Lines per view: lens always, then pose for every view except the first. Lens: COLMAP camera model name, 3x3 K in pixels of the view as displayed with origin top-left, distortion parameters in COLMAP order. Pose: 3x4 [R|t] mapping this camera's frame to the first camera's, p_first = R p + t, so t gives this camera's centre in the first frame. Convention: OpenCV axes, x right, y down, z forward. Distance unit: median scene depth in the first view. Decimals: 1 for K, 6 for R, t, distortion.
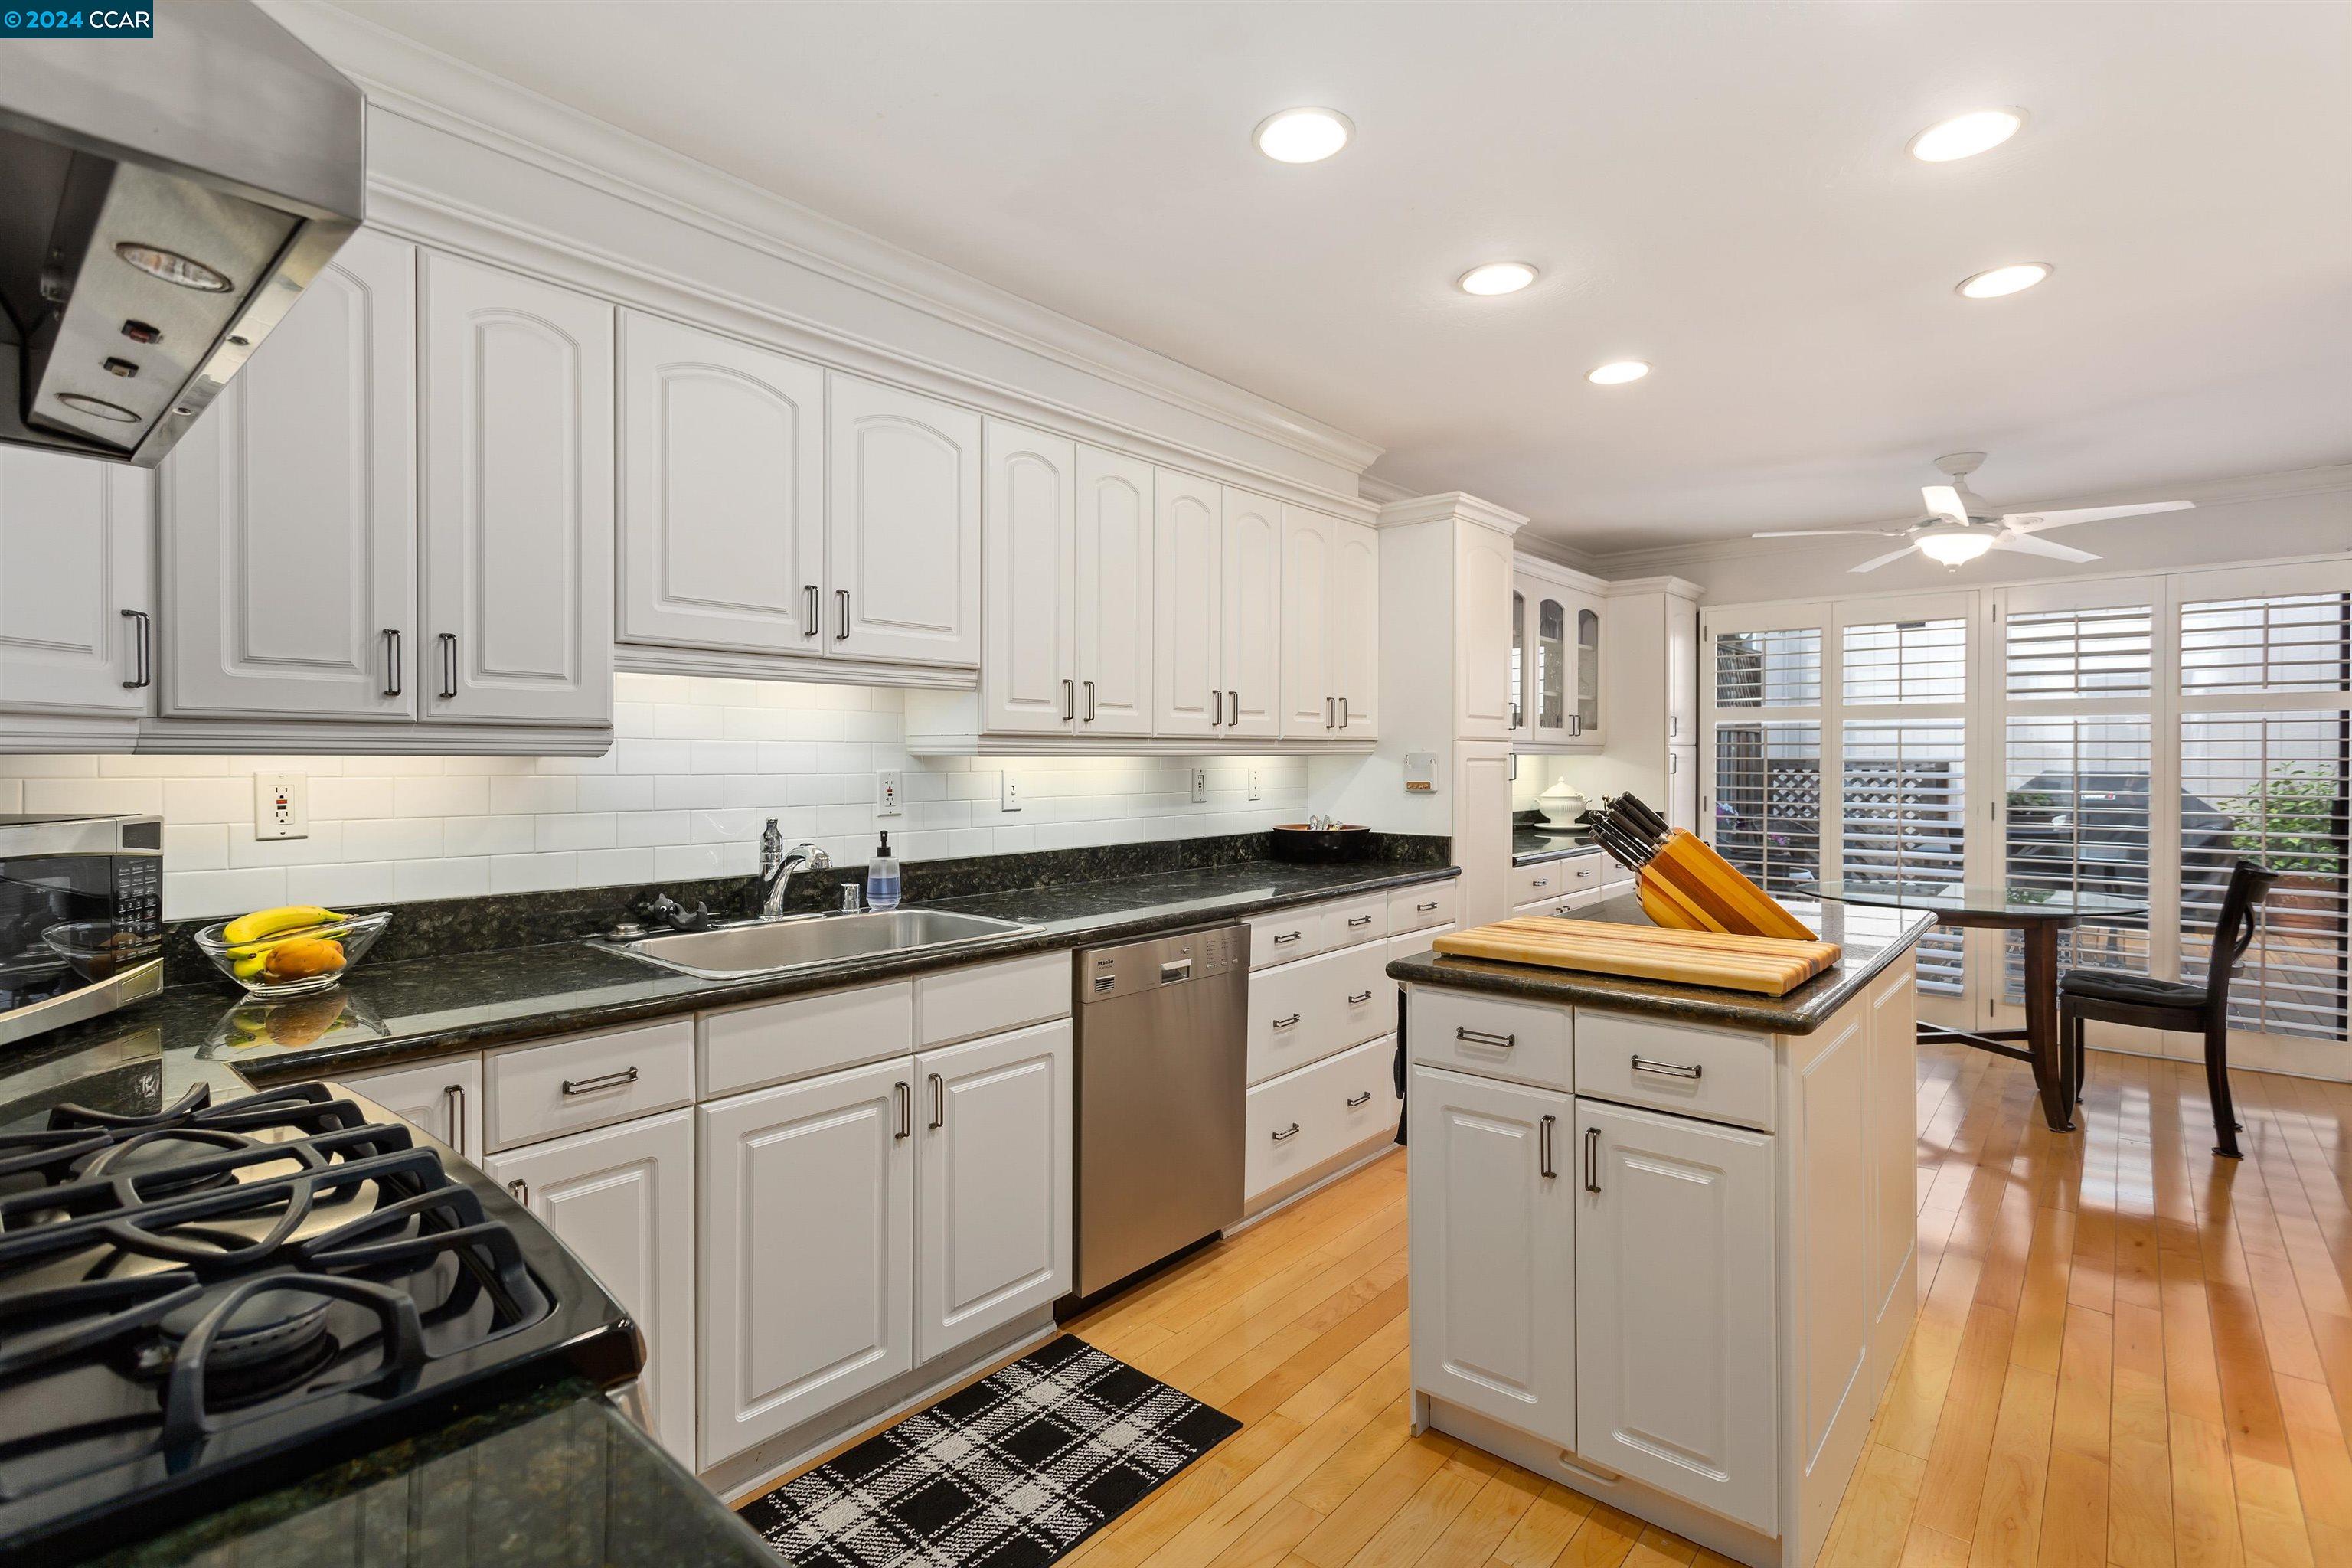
lens RADIAL K [[1114.7, 0, 1171.6], [0, 1114.7, 773.6], [0, 0, 1]] dist [0.002266, 0.000365]
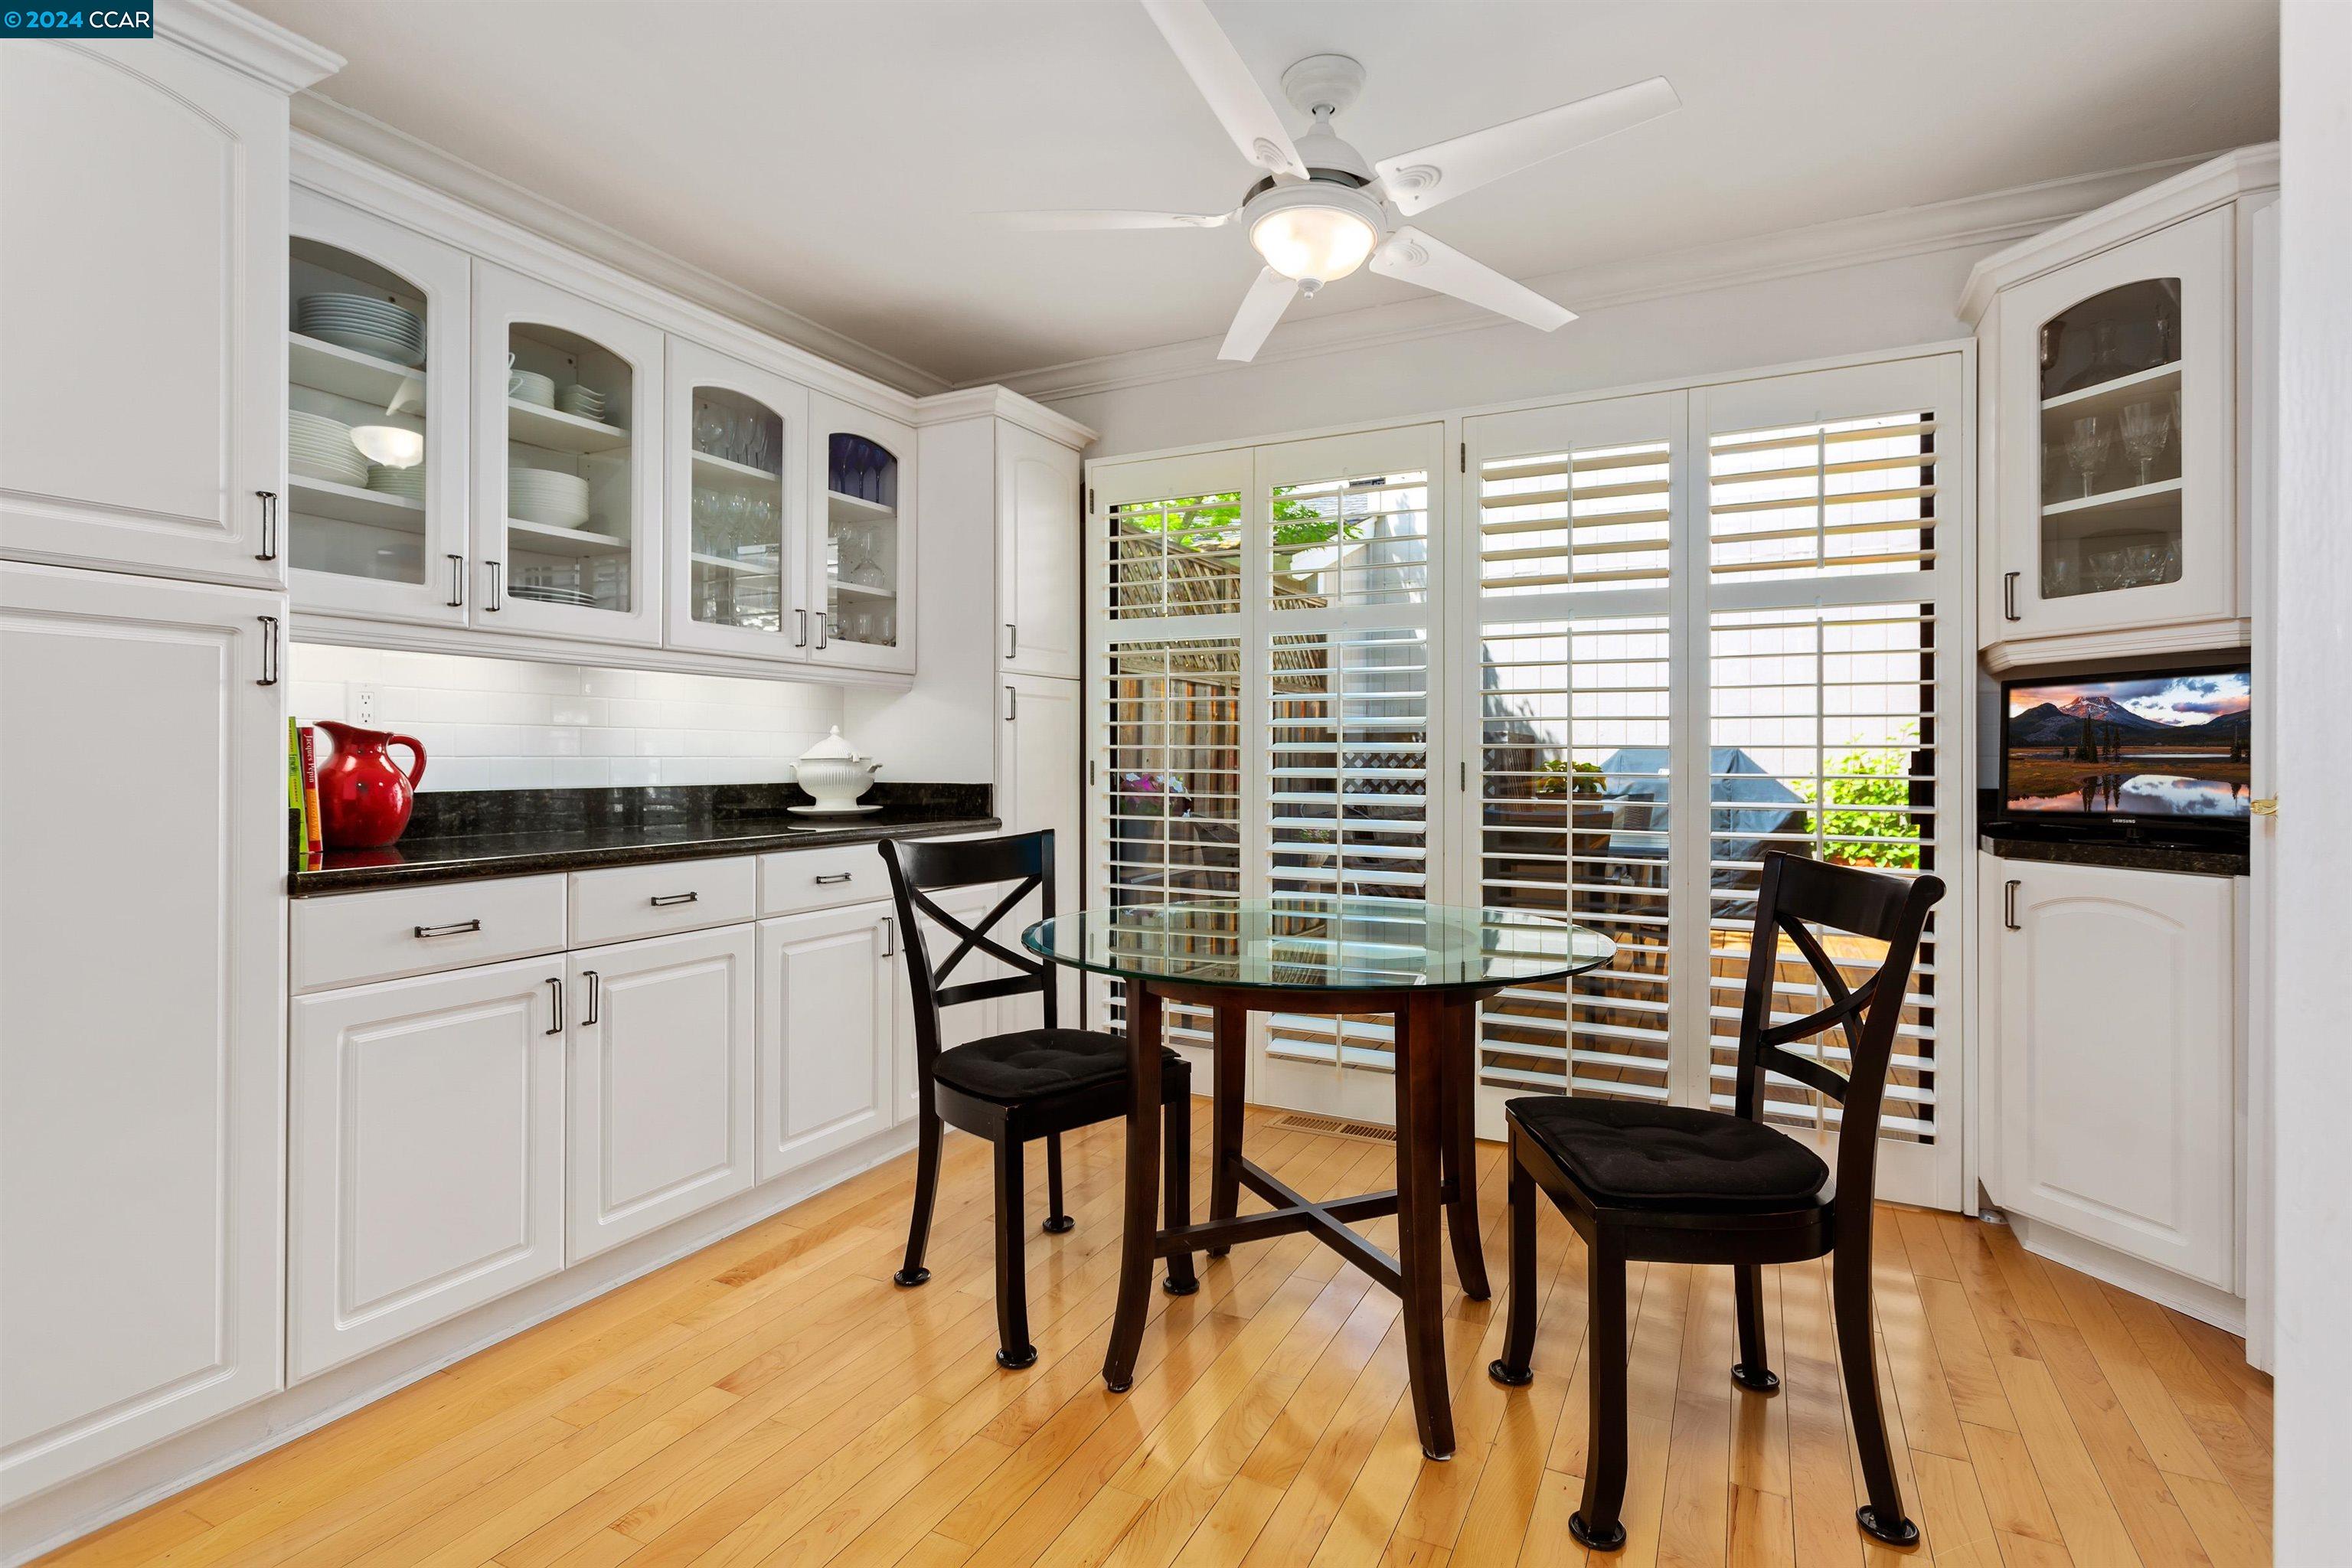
lens RADIAL K [[1114.7, 0, 1189.4], [0, 1114.7, 765.4], [0, 0, 1]] dist [0.002266, 0.000365]
pose [[0.971156, 0.002128, 0.238437, 0.511696], [-0.000487, 0.999976, -0.006943, 0.036783], [-0.238446, 0.006627, 0.971133, 0.503727]]
